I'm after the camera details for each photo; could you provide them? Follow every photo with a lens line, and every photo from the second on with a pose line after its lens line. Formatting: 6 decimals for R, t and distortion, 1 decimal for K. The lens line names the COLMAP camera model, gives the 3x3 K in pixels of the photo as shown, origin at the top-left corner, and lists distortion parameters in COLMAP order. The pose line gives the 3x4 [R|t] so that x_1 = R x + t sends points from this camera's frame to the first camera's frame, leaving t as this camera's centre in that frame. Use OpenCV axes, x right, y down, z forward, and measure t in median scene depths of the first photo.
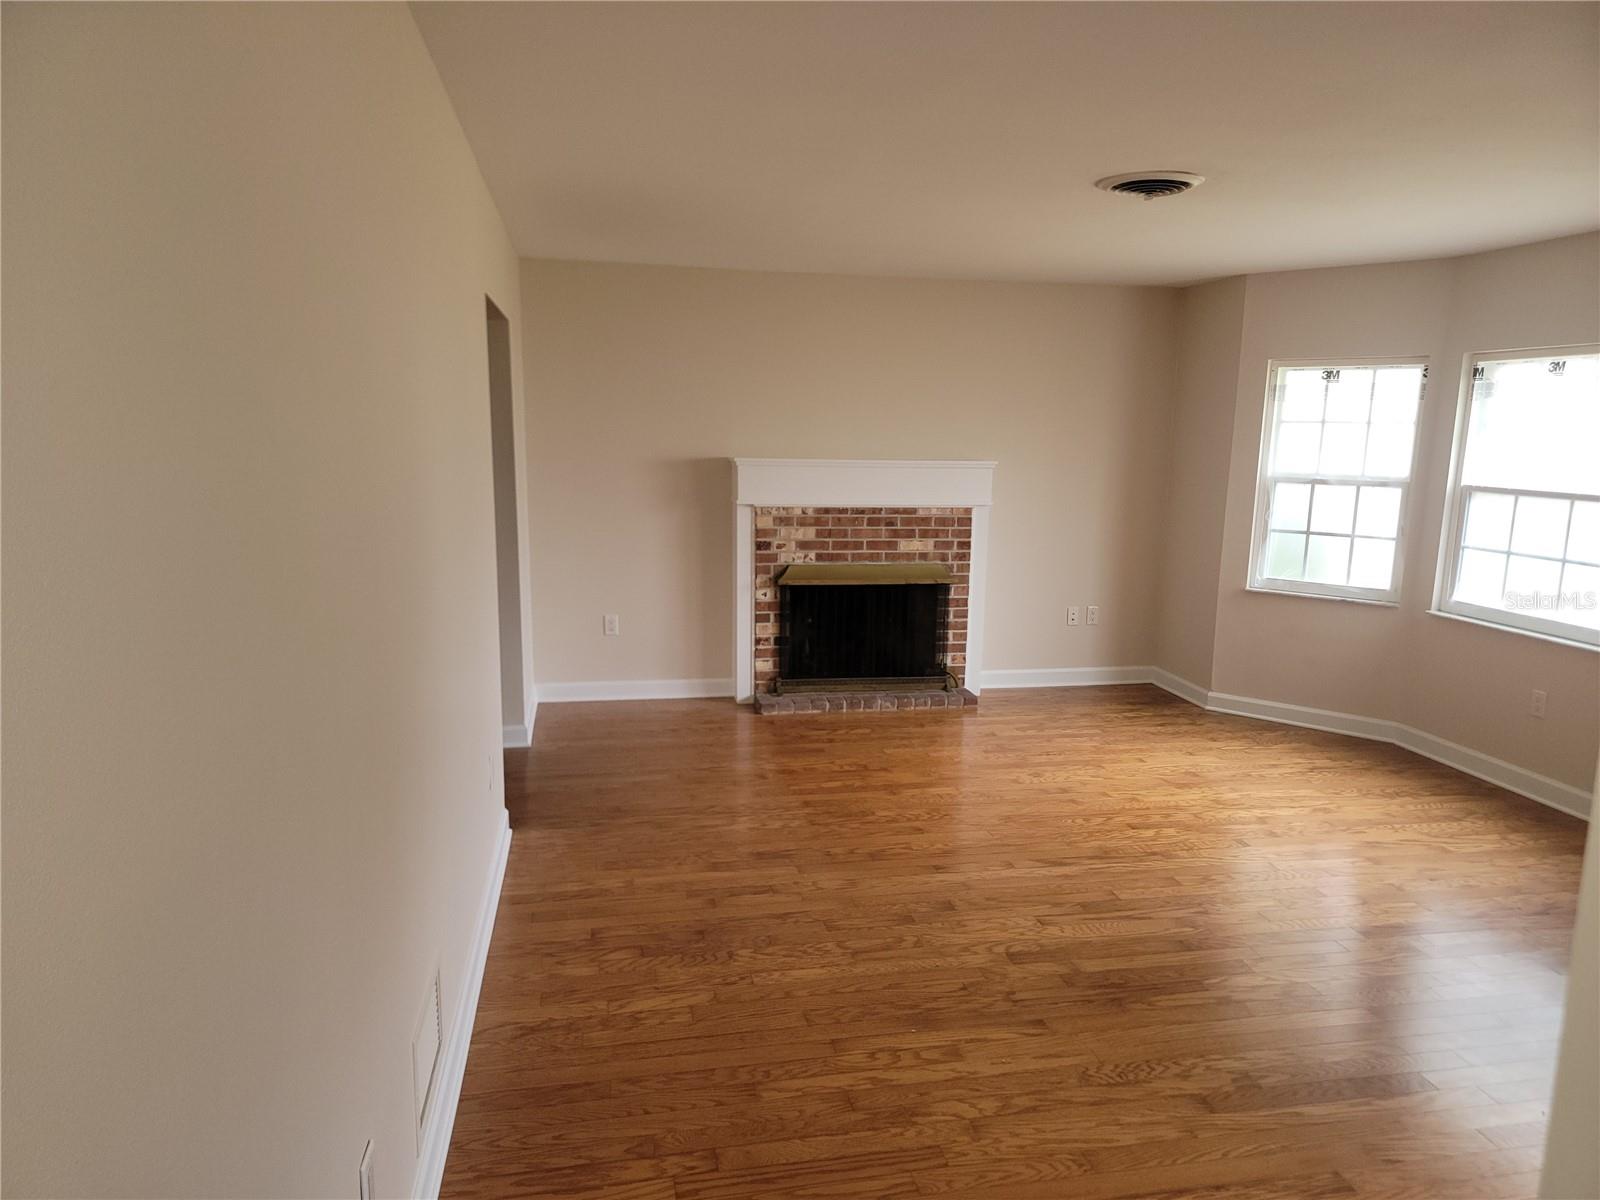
lens RADIAL K [[1110.4, 0, 798.7], [0, 1110.4, 607.8], [0, 0, 1]] dist [0.070806, -0.061817]
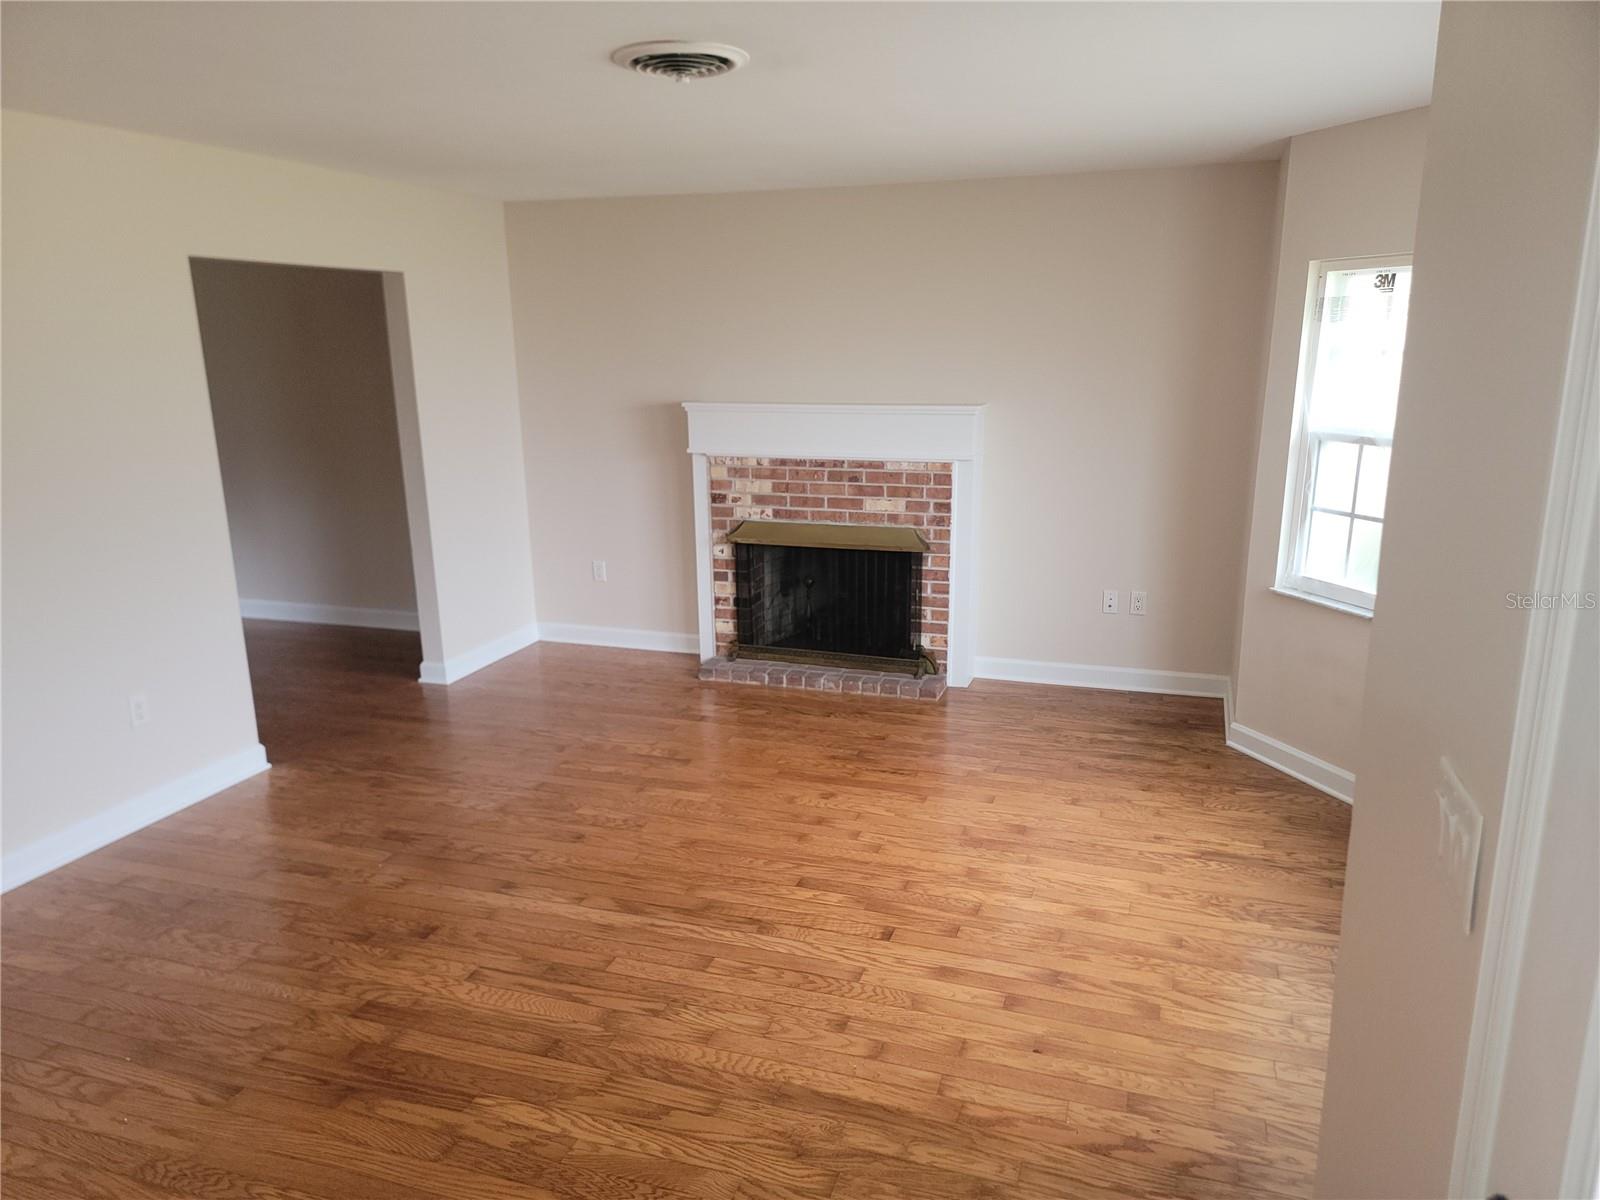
lens RADIAL K [[1110.4, 0, 801.7], [0, 1110.4, 591.3], [0, 0, 1]] dist [0.070806, -0.061817]
pose [[0.869035, 0.084599, -0.487464, 0.482134], [-0.054008, 0.995606, 0.076503, -0.053064], [0.491794, -0.040157, 0.869785, 0.224657]]
